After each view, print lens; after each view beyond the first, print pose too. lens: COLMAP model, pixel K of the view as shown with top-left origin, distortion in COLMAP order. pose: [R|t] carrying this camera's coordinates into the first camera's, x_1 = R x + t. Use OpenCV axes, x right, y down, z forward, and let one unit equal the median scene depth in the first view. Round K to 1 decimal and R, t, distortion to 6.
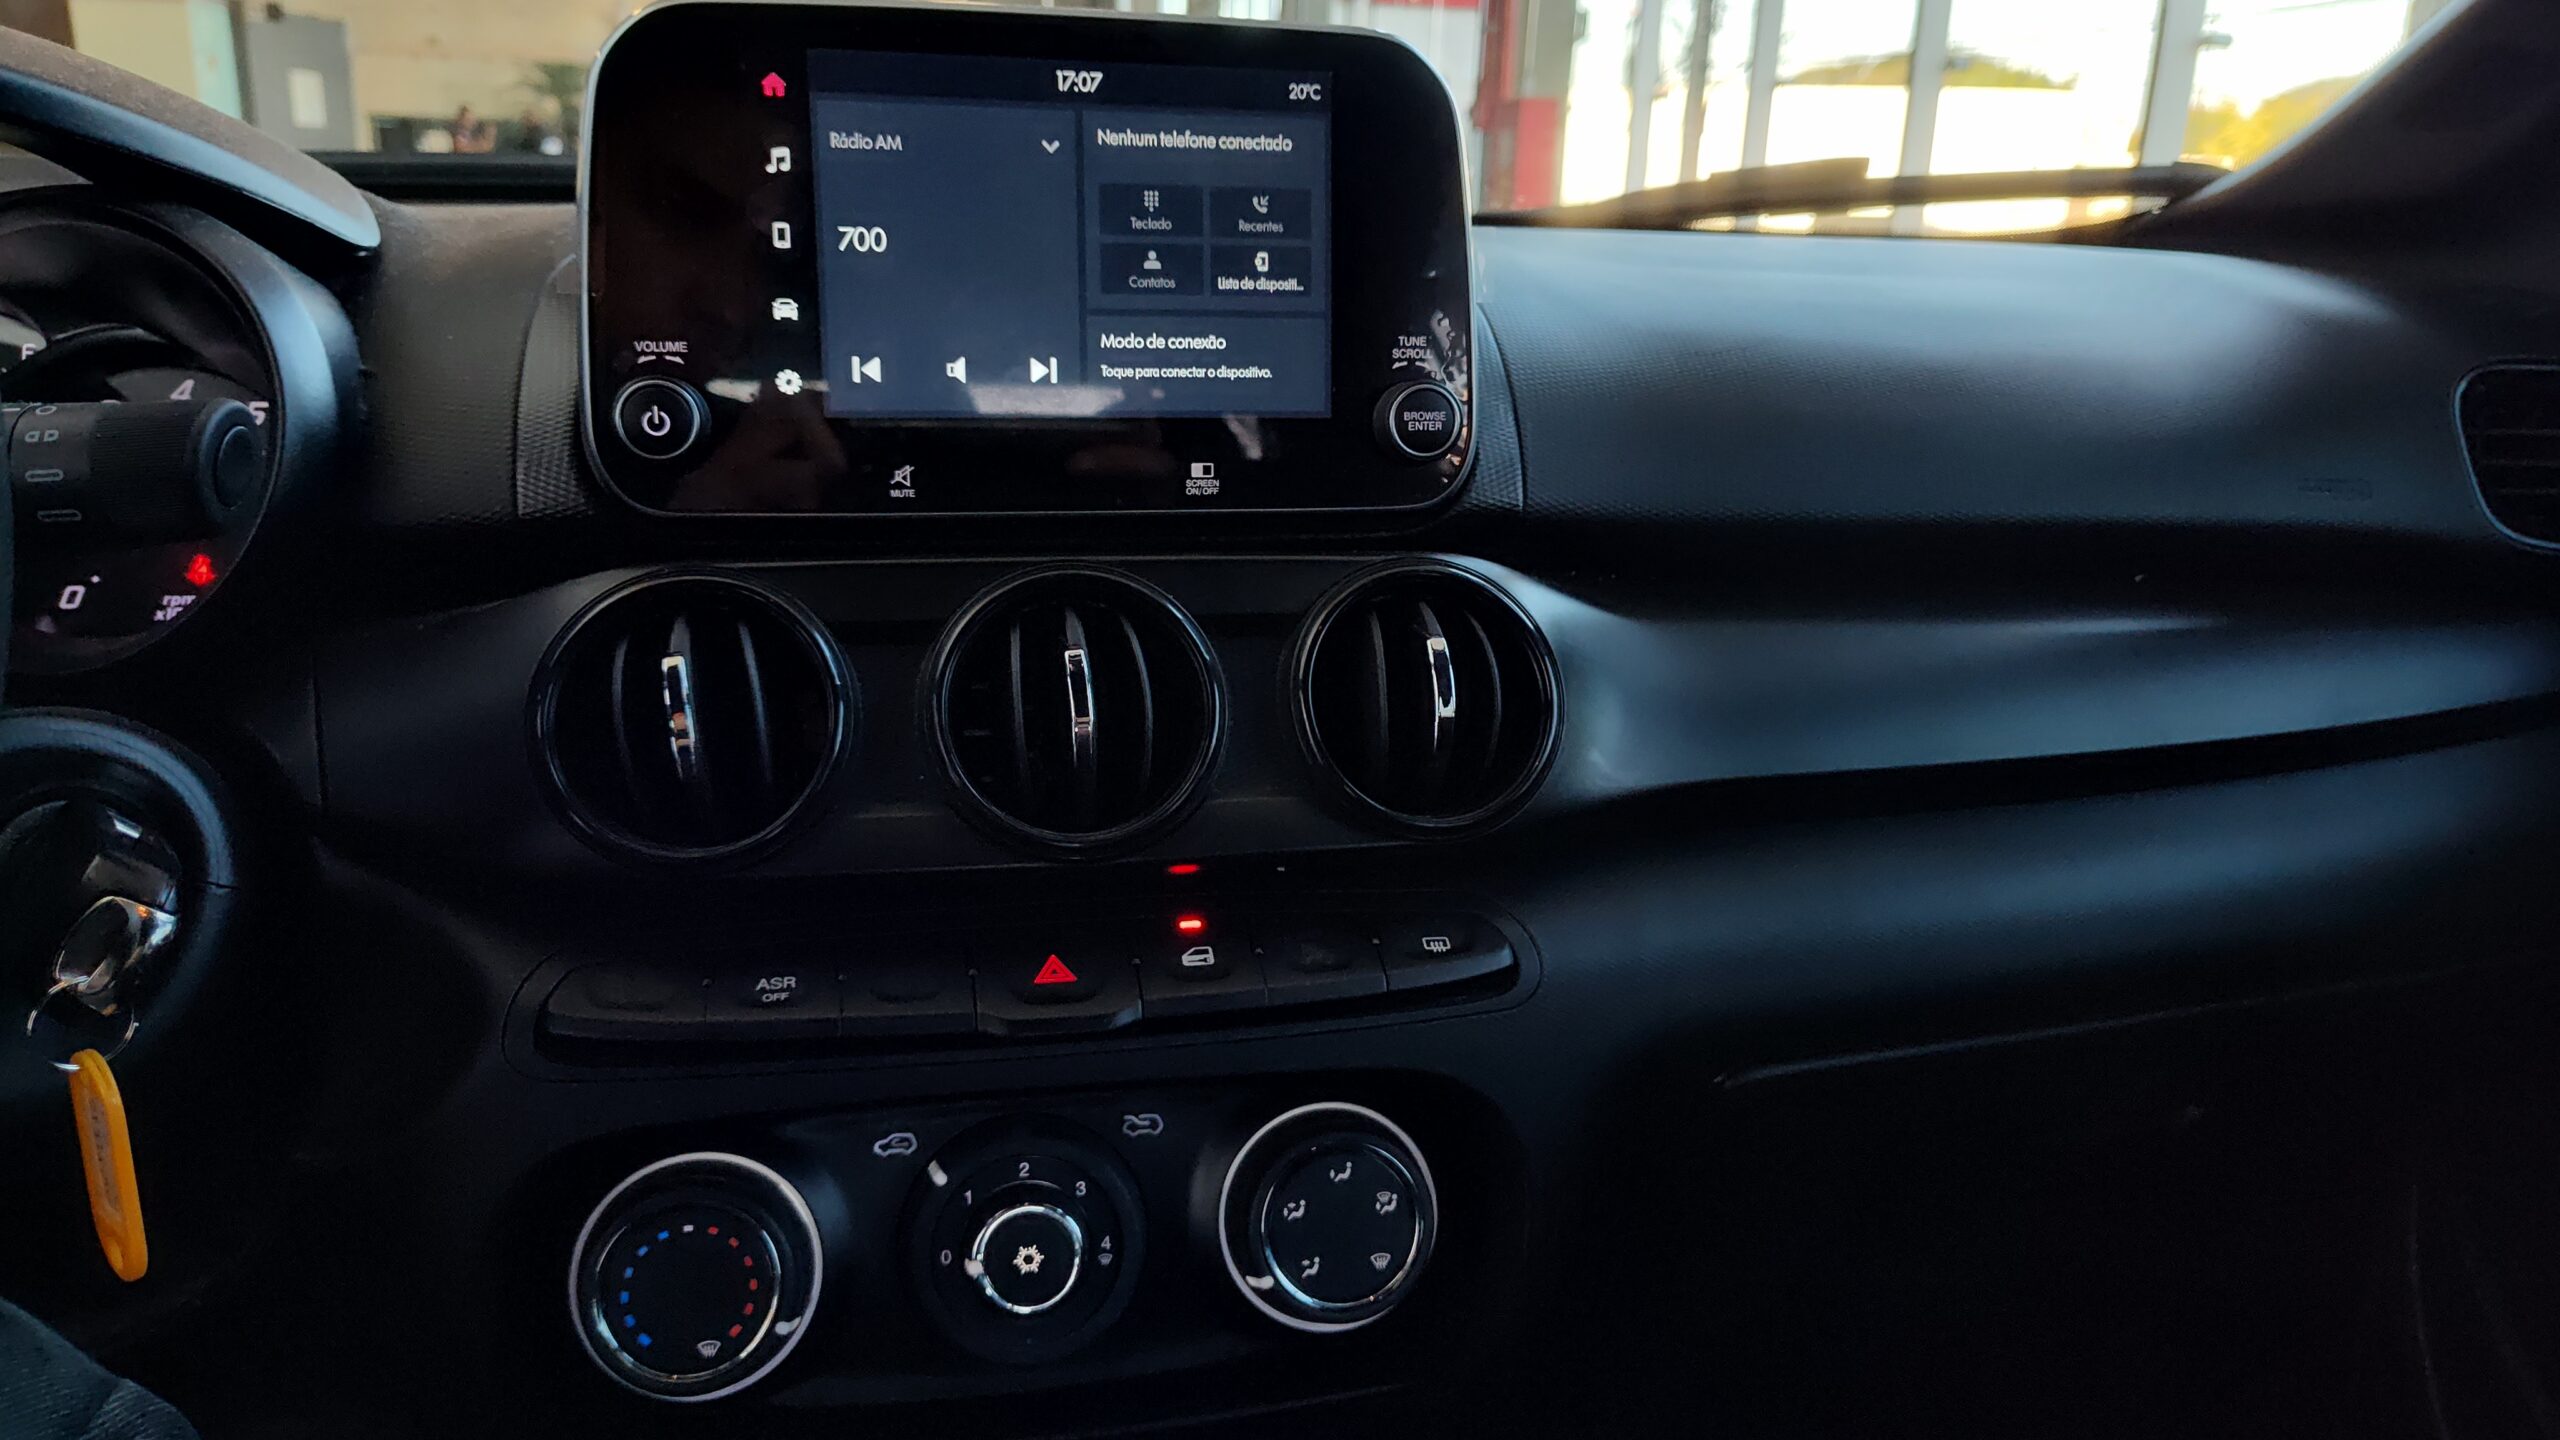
lens RADIAL K [[1822.0, 0, 1263.5], [0, 1822.0, 712.9], [0, 0, 1]] dist [0.028401, -0.044053]
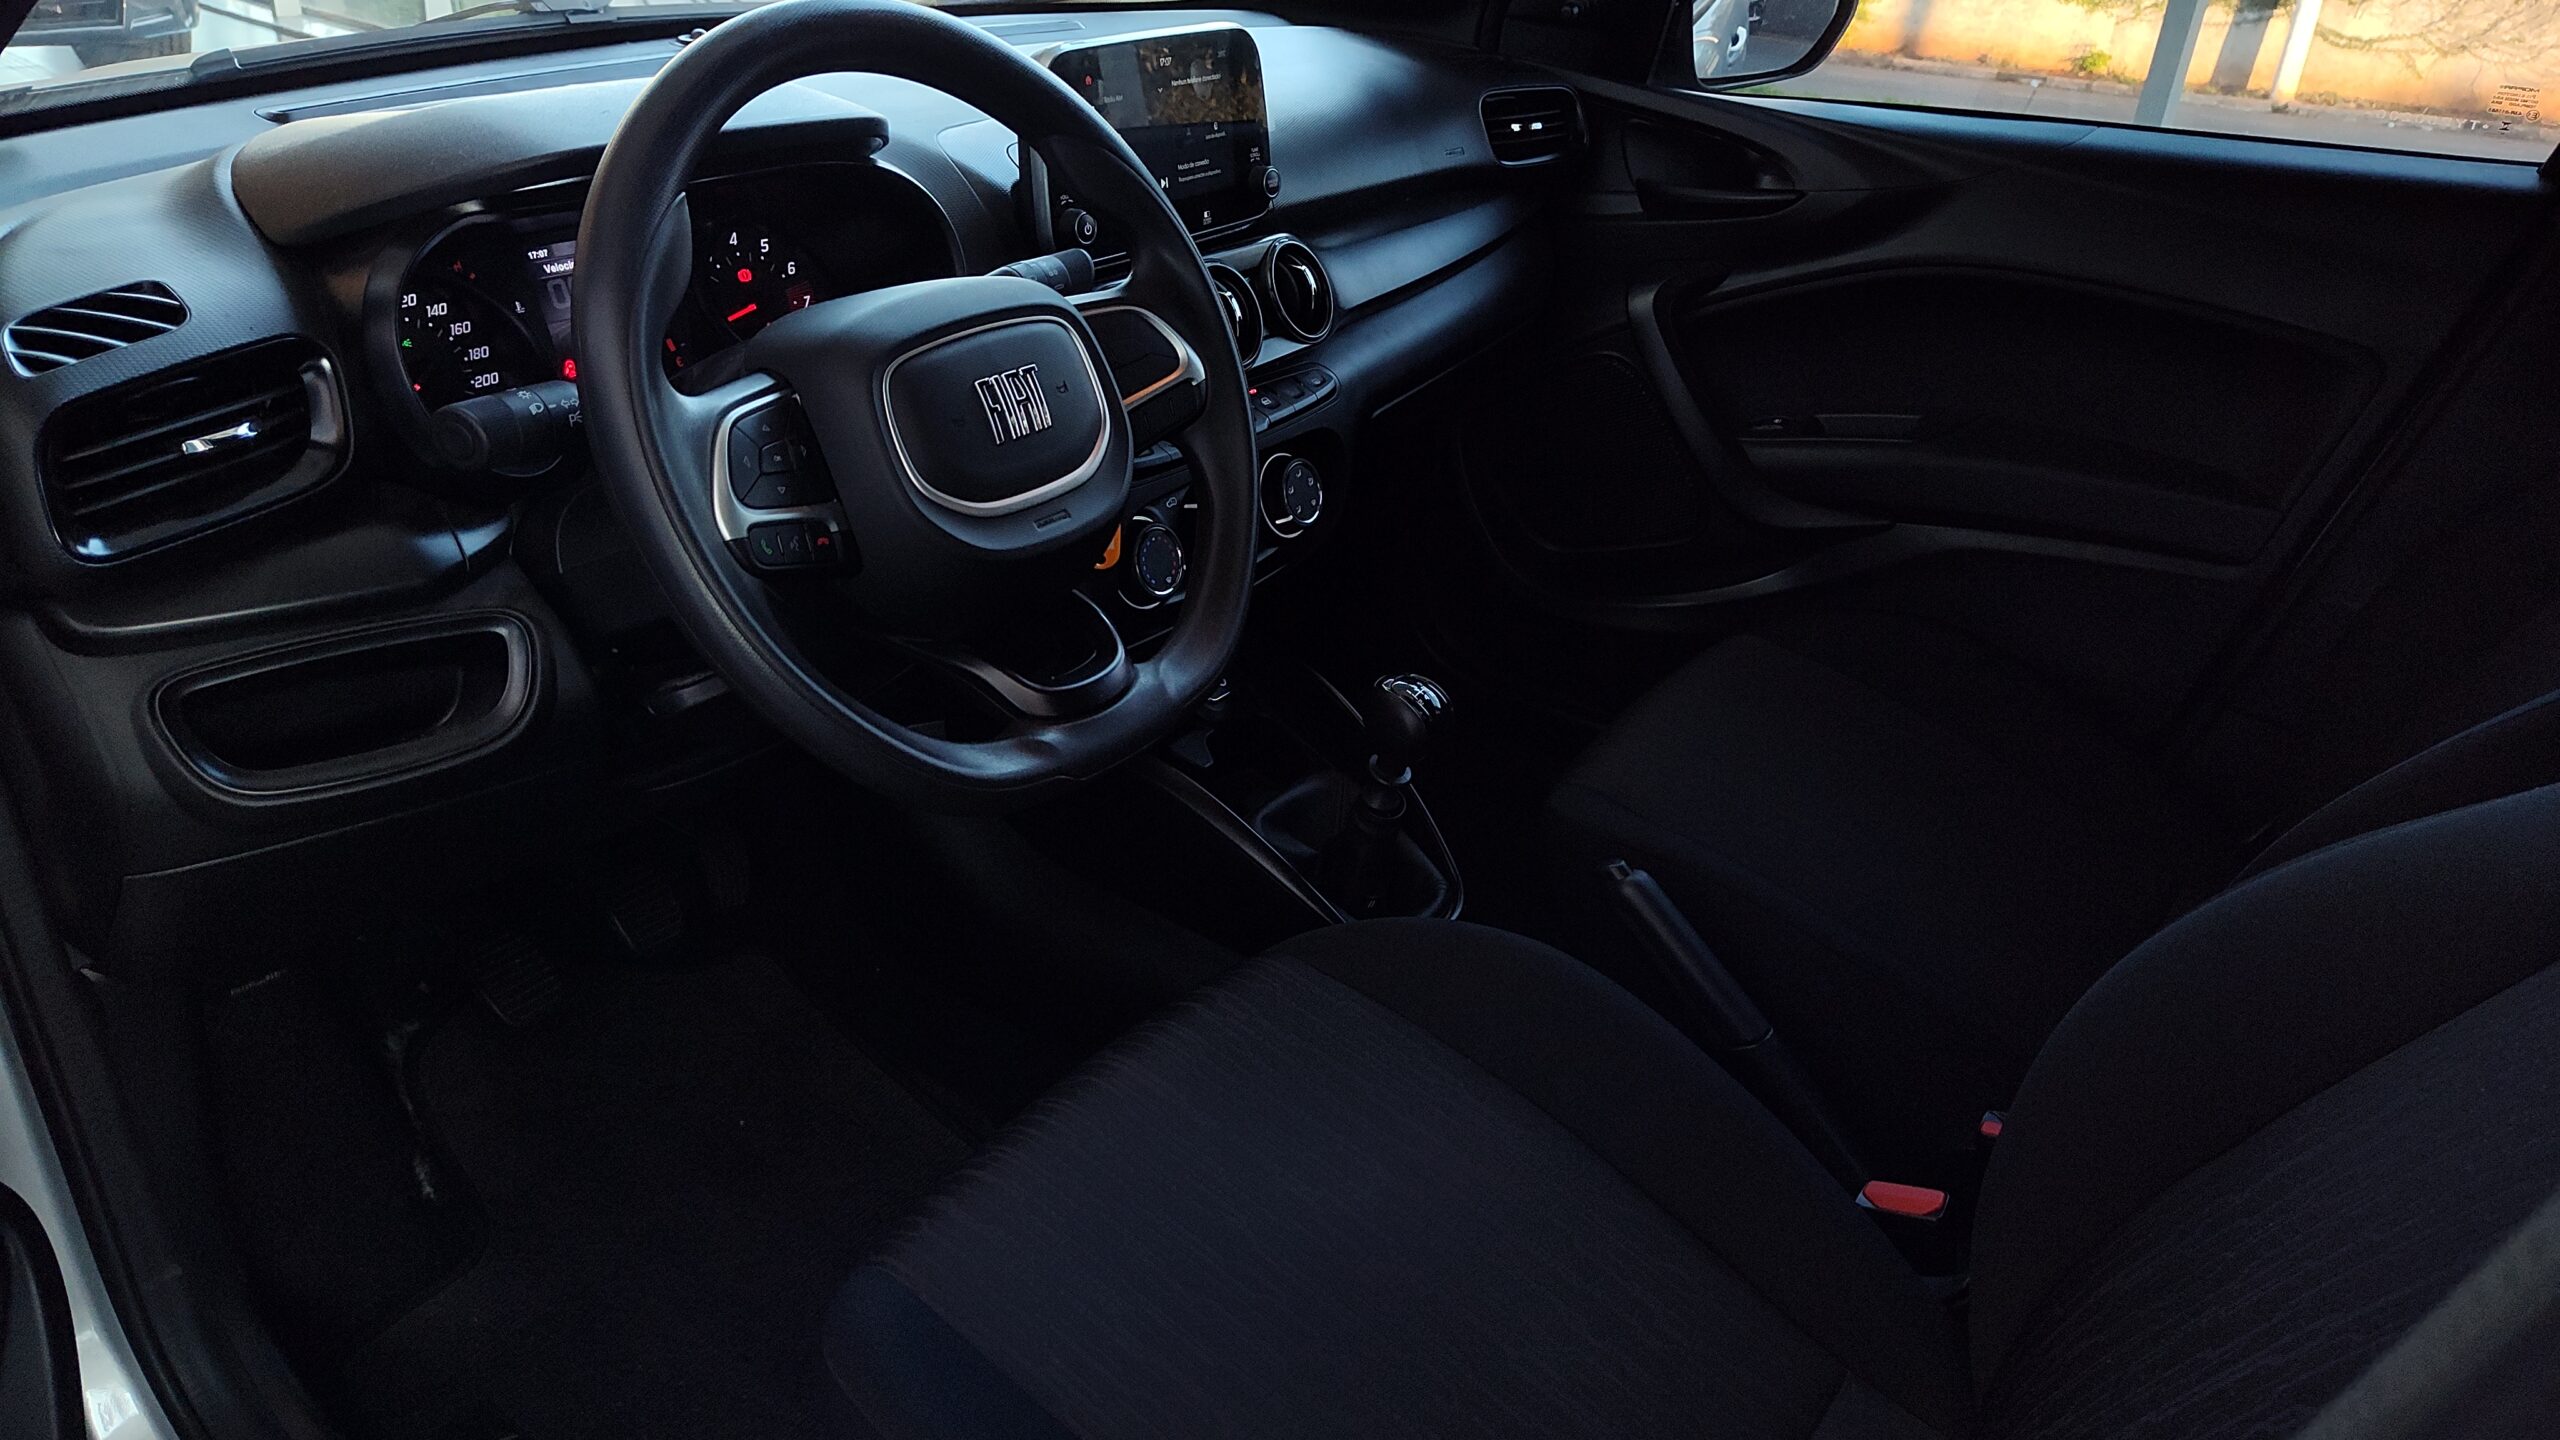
lens RADIAL K [[1822.0, 0, 1288.0], [0, 1822.0, 704.2], [0, 0, 1]] dist [0.028401, -0.044053]
pose [[0.725234, -0.301485, 0.618985, -1.760030], [0.149281, 0.946500, 0.286101, -0.203467], [-0.672124, -0.115088, 0.731440, -1.012696]]
